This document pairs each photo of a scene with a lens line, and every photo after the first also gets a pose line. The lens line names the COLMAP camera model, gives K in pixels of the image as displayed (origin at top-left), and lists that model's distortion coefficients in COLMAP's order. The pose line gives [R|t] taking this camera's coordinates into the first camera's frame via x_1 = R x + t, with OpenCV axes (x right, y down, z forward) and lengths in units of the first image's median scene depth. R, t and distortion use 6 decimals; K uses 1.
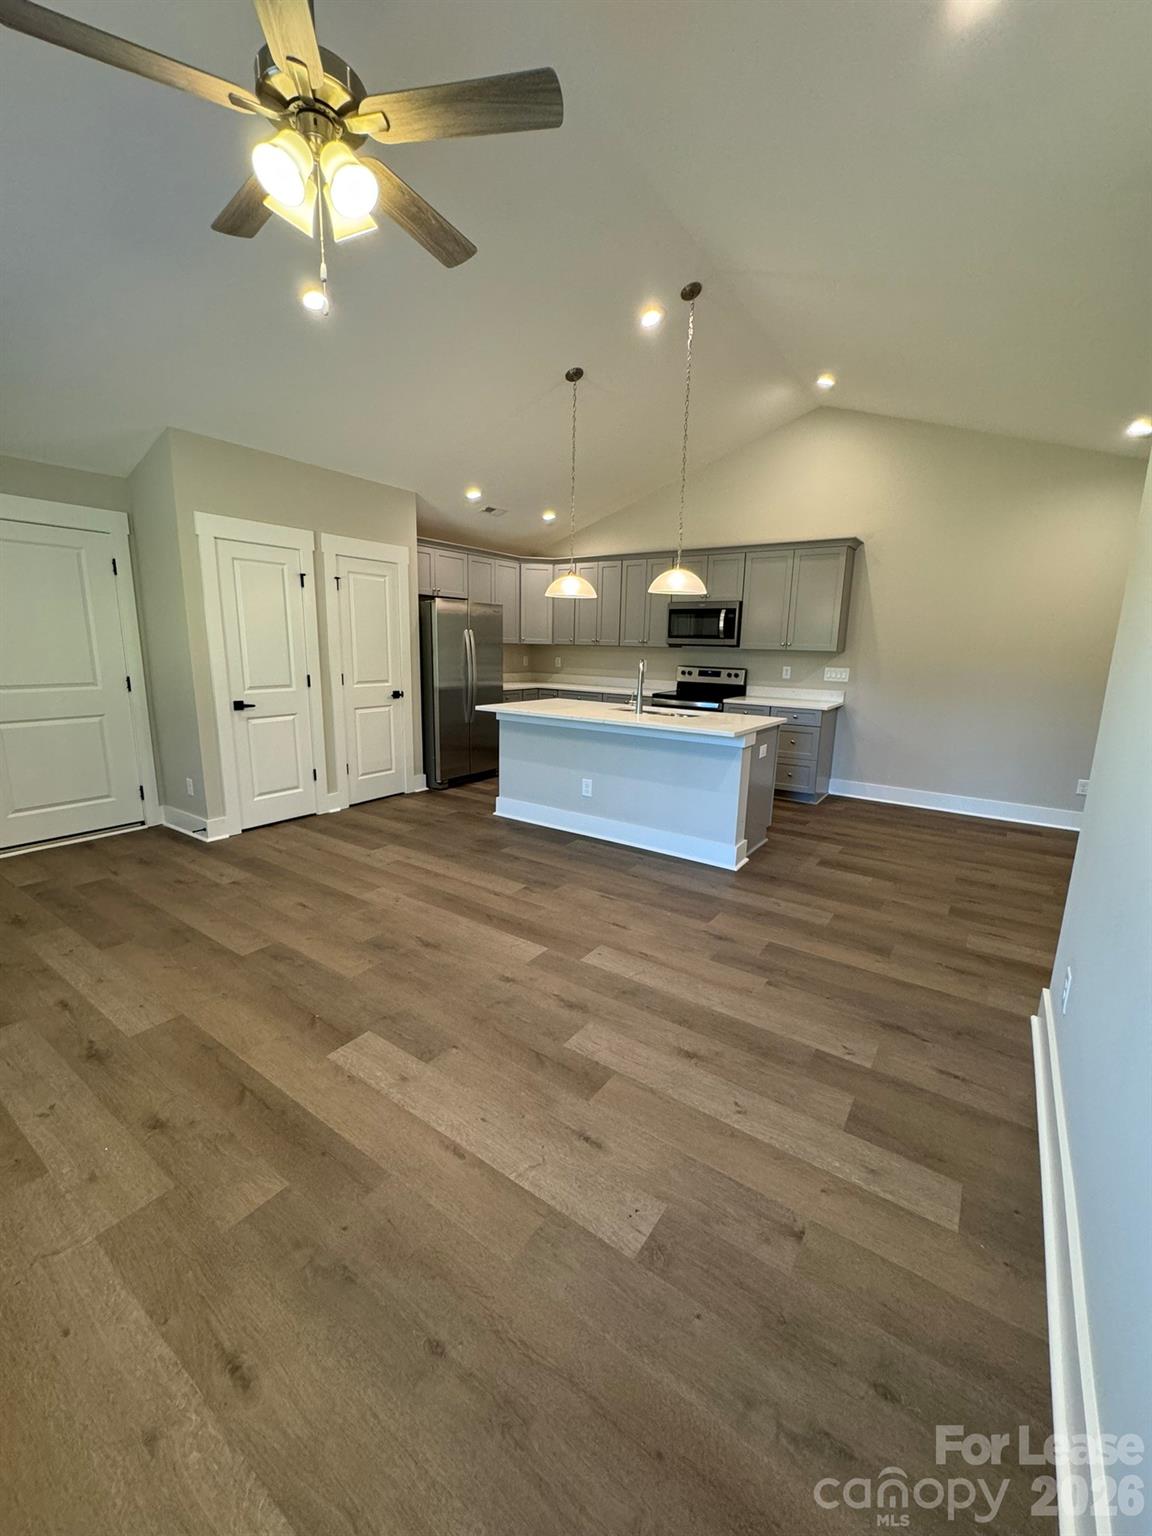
lens RADIAL K [[615.7, 0, 573.5], [0, 615.7, 769.9], [0, 0, 1]] dist [-0.000083, 0.000169]
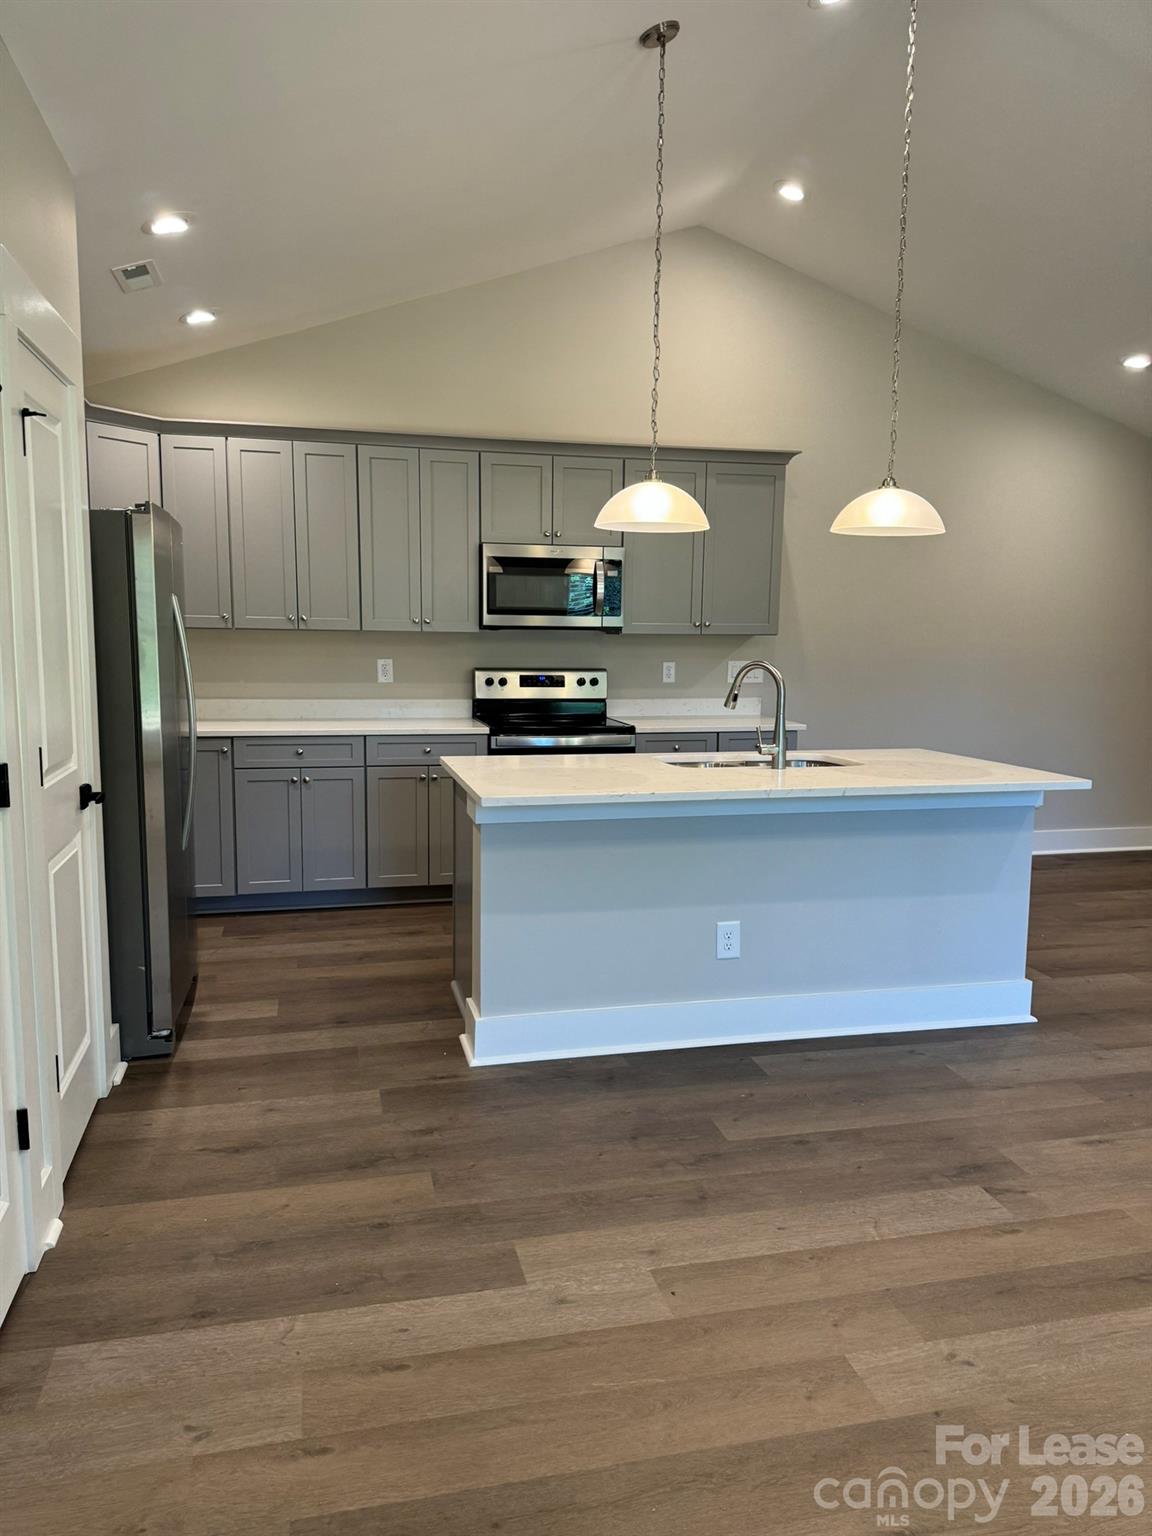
lens RADIAL K [[1086.8, 0, 576.0], [0, 1086.8, 768.0], [0, 0, 1]] dist [0.098085, -0.131809]
pose [[0.661171, -0.109787, 0.742159, -0.644801], [0.155434, 0.987817, 0.007655, -0.121852], [-0.733958, 0.110296, 0.670180, 0.520967]]
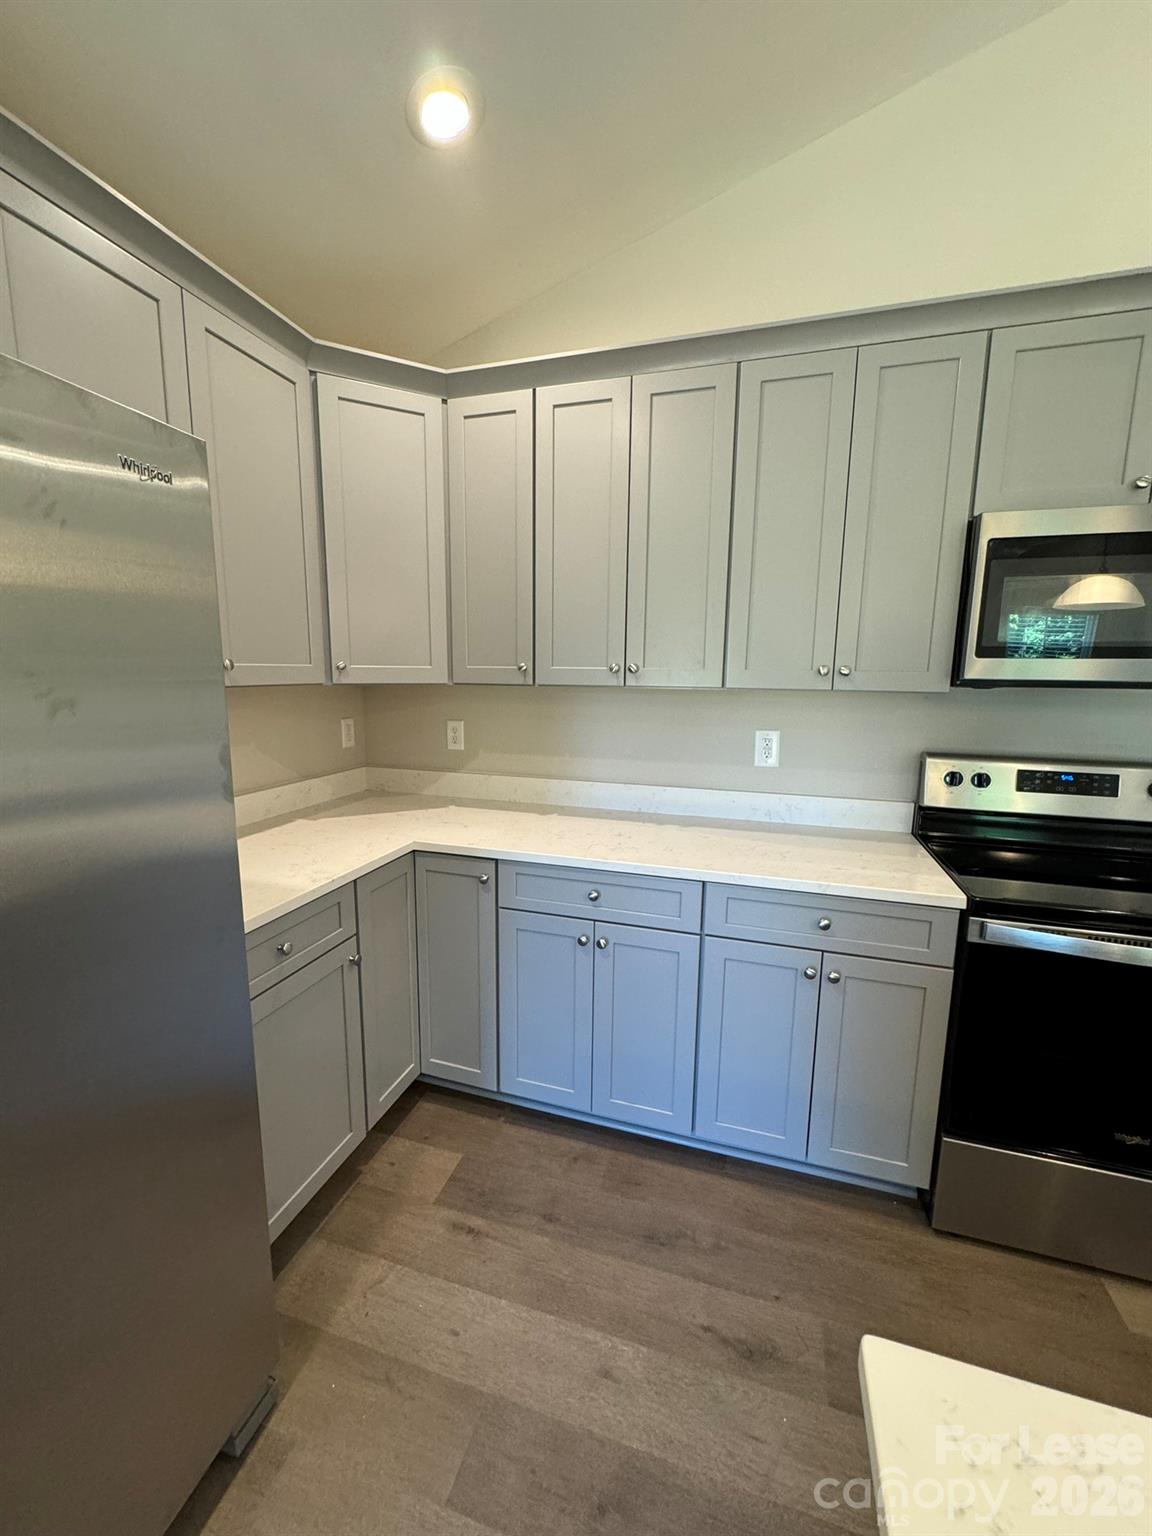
lens RADIAL K [[615.7, 0, 573.5], [0, 615.7, 769.9], [0, 0, 1]] dist [-0.000083, 0.000169]
pose [[0.952844, -0.060956, 0.297277, -0.107295], [0.072596, 0.996961, -0.028265, -0.242022], [-0.294650, 0.048513, 0.954373, 1.132980]]
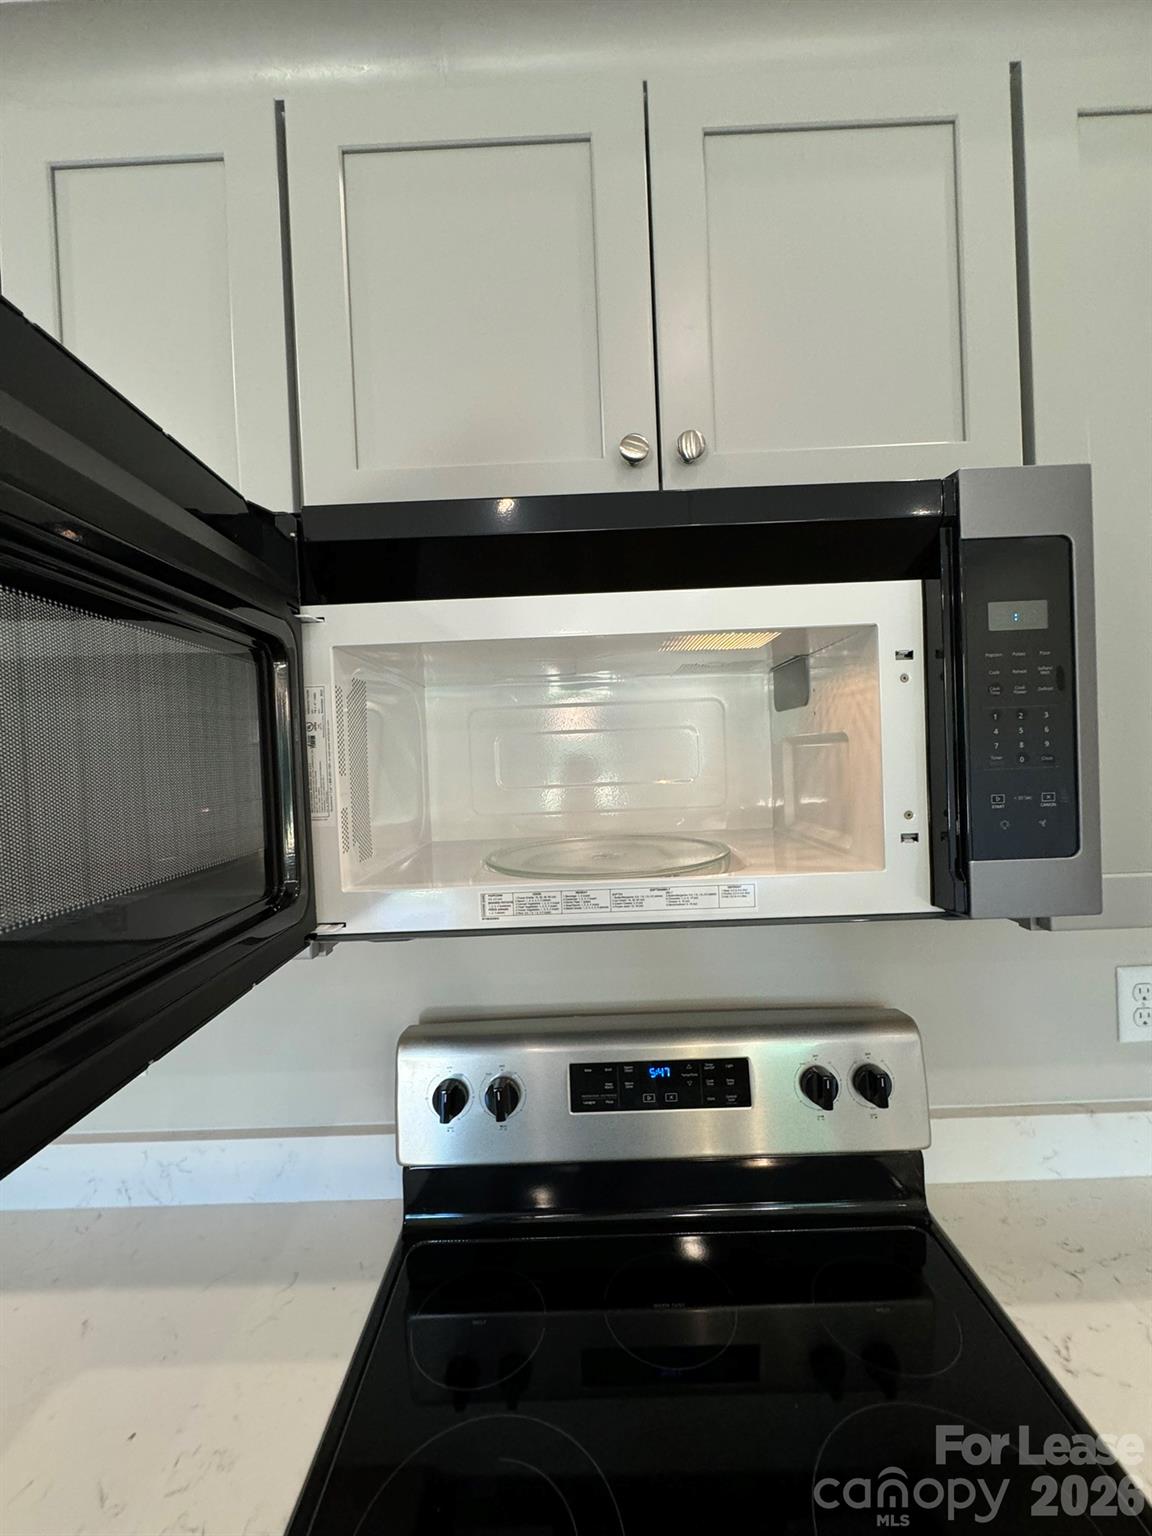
lens RADIAL K [[615.7, 0, 573.5], [0, 615.7, 769.9], [0, 0, 1]] dist [-0.000083, 0.000169]
pose [[0.824521, -0.065242, 0.562058, 0.190670], [0.172443, 0.975050, -0.139788, -0.294752], [-0.538915, 0.212181, 0.815199, 1.257028]]
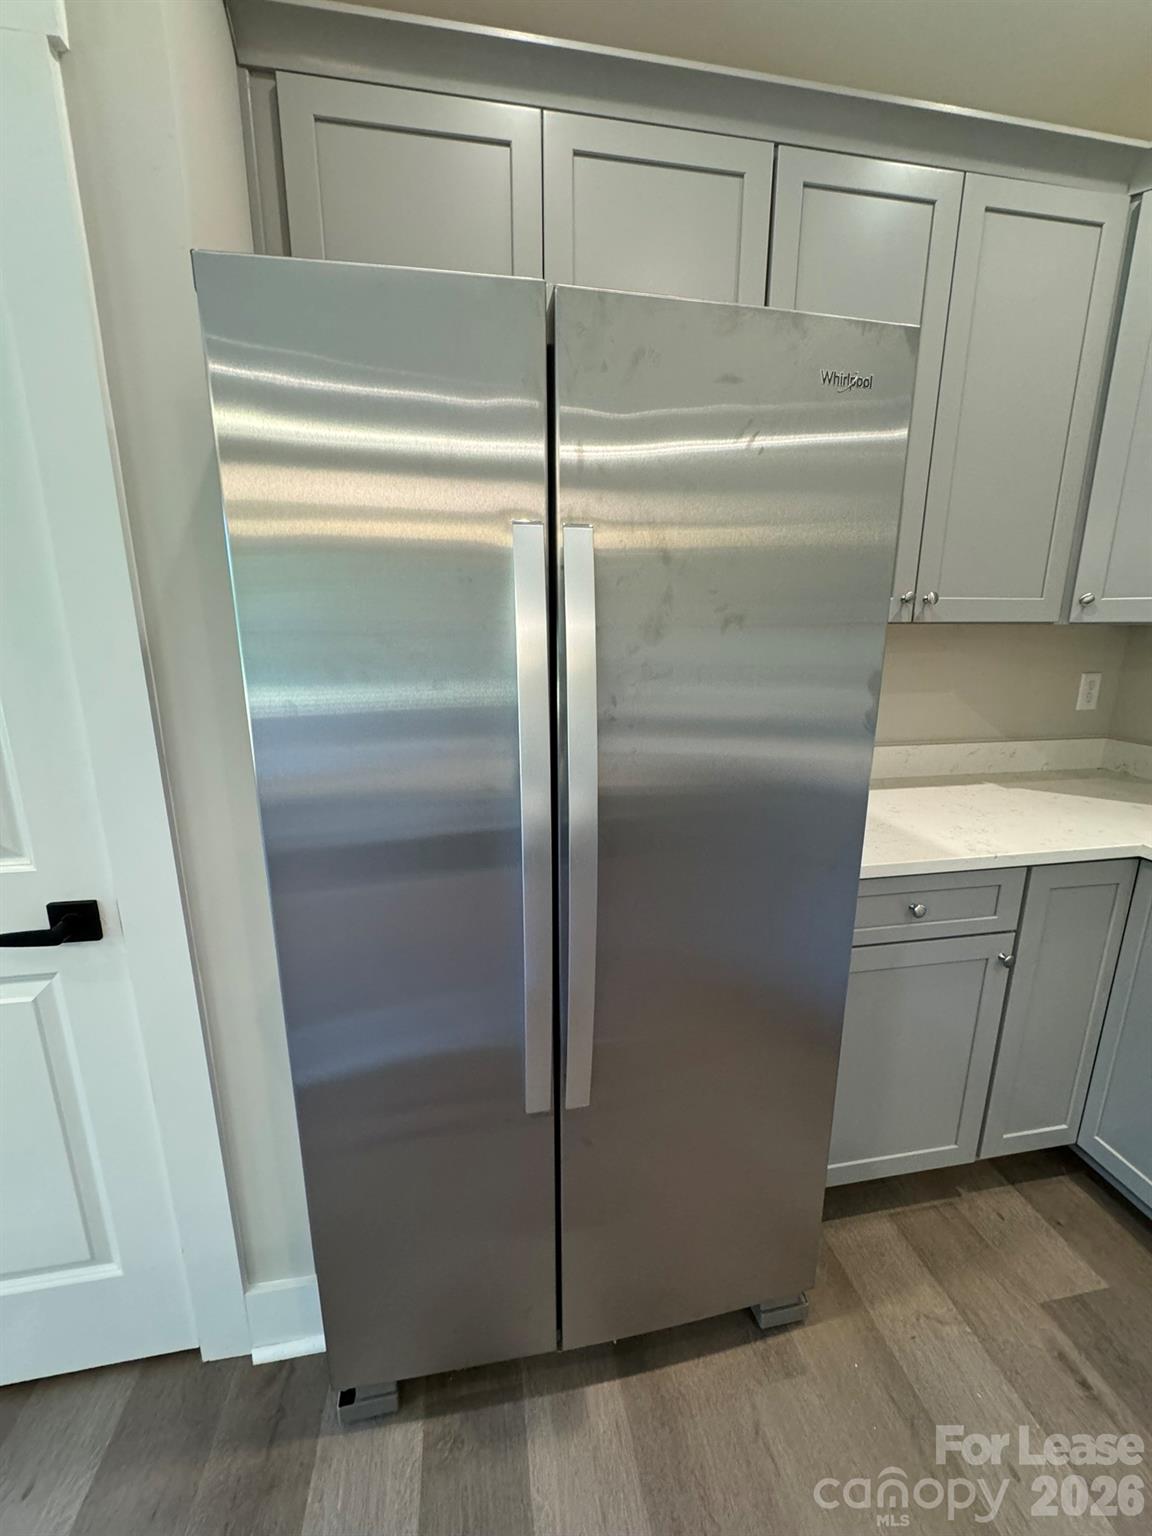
lens RADIAL K [[612.6, 0, 576.0], [0, 612.6, 768.0], [0, 0, 1]] dist [-0.002064, -0.000135]
pose [[0.710679, 0.138197, -0.689810, -0.085592], [-0.127582, 0.989575, 0.066810, -0.234974], [0.691851, 0.040527, 0.720902, 1.162491]]
